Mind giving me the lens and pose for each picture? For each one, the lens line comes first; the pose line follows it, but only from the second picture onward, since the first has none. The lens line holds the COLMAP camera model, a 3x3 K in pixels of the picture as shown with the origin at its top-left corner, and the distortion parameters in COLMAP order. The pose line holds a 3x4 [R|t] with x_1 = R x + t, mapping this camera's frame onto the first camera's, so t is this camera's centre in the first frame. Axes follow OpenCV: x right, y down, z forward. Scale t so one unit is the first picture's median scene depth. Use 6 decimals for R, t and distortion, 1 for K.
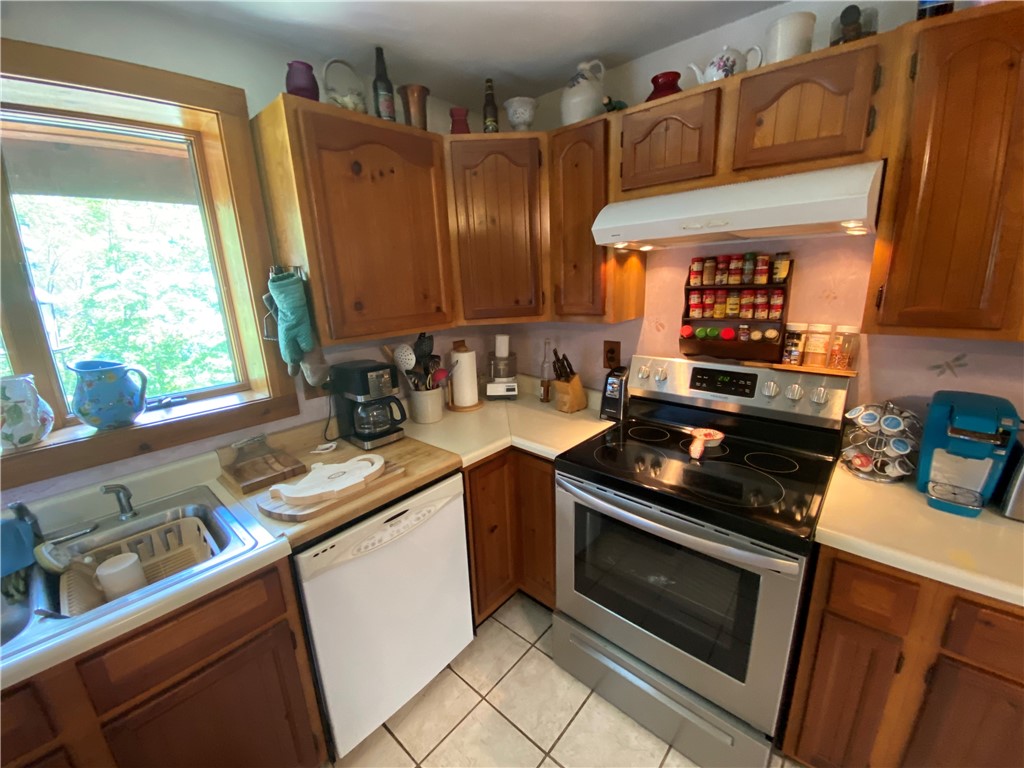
lens RADIAL K [[417.0, 0, 516.5], [0, 417.0, 388.8], [0, 0, 1]] dist [0.008243, -0.012889]
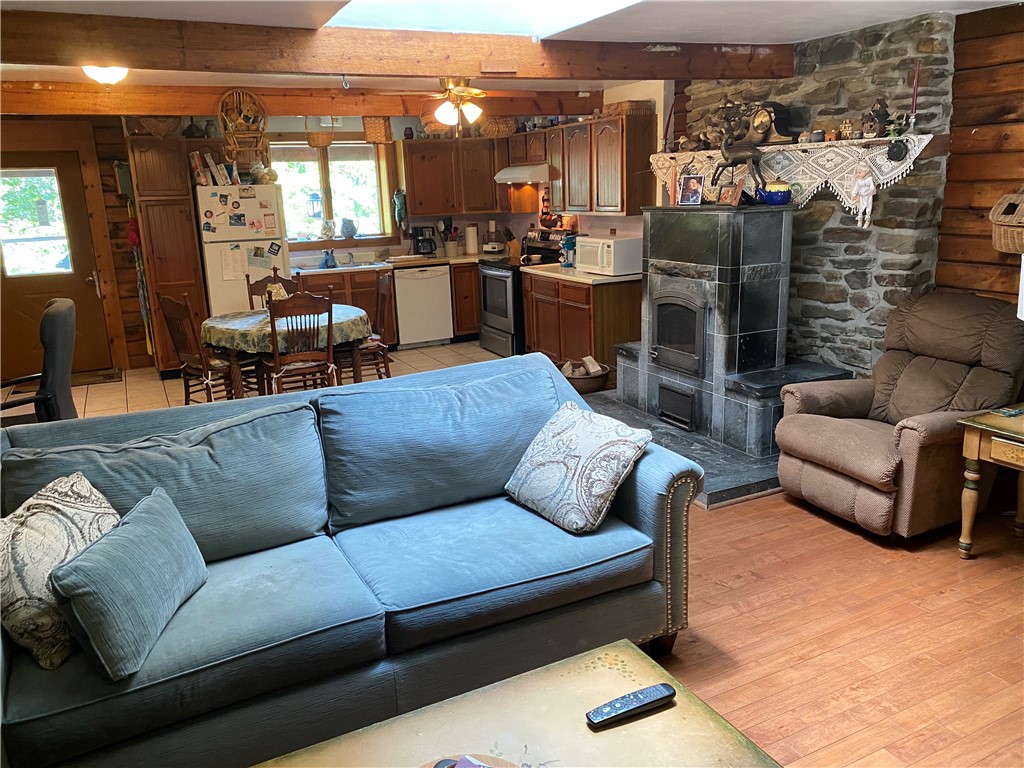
lens RADIAL K [[781.4, 0, 511.6], [0, 781.4, 373.7], [0, 0, 1]] dist [0.011805, -0.005826]
pose [[0.929462, 0.091998, -0.357263, 2.037395], [-0.094061, 0.995498, 0.011638, 0.768849], [0.356726, 0.022787, 0.933931, -3.448278]]
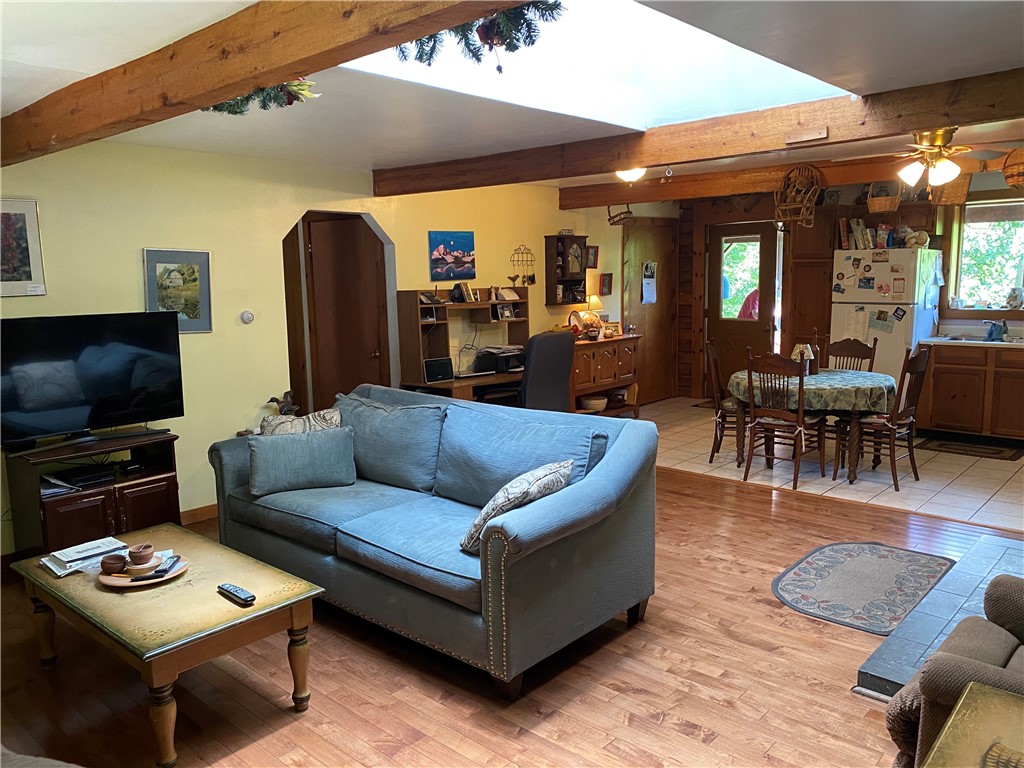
lens RADIAL K [[781.4, 0, 510.6], [0, 781.4, 378.7], [0, 0, 1]] dist [0.011805, -0.005826]
pose [[-0.003874, 0.177615, -0.984092, 3.392263], [-0.232573, 0.956954, 0.173633, 0.351082], [0.972571, 0.229546, 0.037601, -2.021803]]
